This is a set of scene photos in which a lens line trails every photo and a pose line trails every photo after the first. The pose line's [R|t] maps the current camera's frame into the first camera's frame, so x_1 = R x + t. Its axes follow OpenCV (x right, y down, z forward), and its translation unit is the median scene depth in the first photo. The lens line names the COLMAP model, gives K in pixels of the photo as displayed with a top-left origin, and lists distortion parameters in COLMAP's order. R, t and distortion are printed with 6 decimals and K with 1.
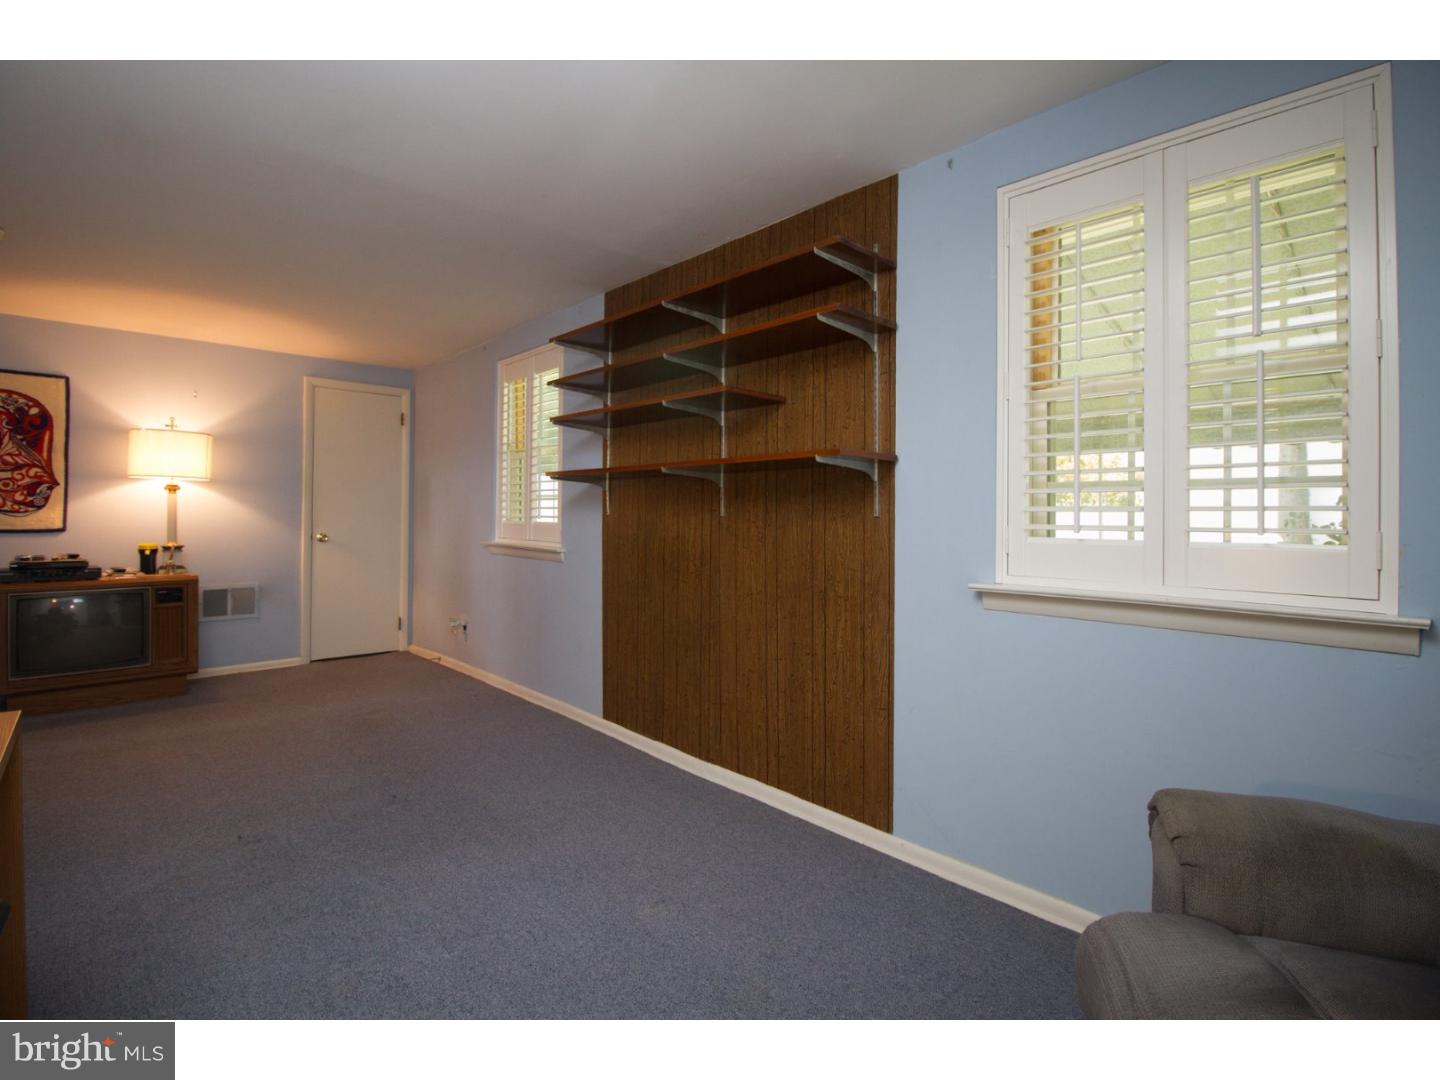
lens RADIAL K [[642.6, 0, 725.4], [0, 642.6, 528.2], [0, 0, 1]] dist [-0.023929, -0.001110]
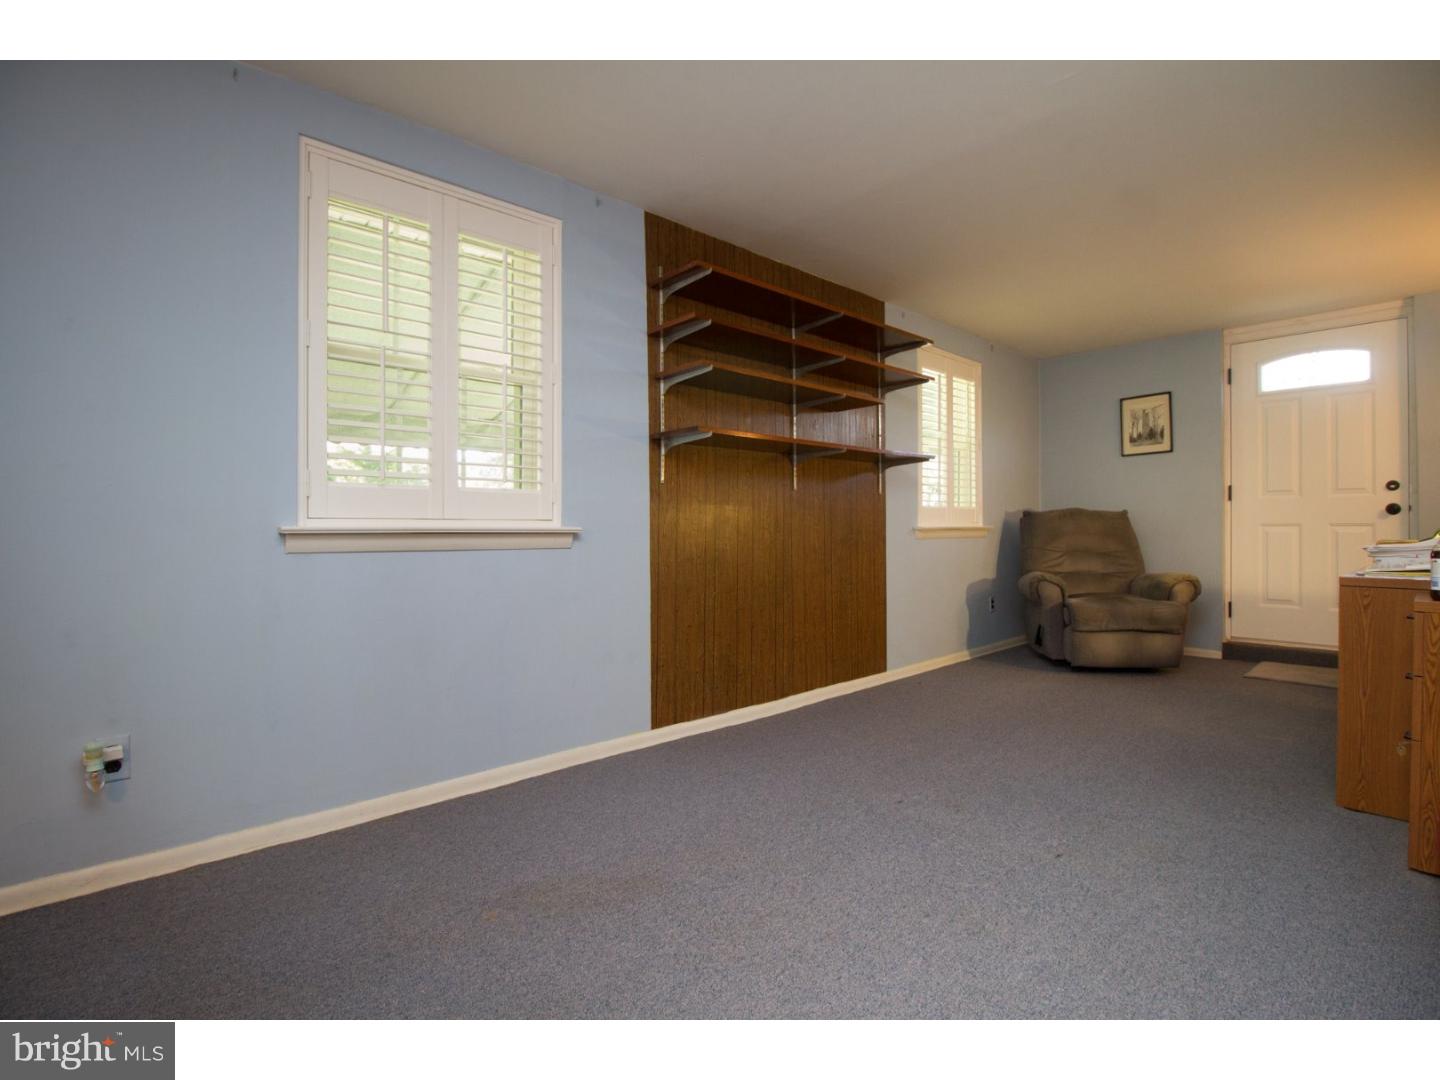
lens RADIAL K [[642.6, 0, 725.0], [0, 642.6, 528.0], [0, 0, 1]] dist [-0.023929, -0.001110]
pose [[0.081340, -0.019635, 0.996493, -1.207226], [0.014595, 0.999722, 0.018507, 0.028660], [-0.996580, 0.013038, 0.081604, 1.008641]]
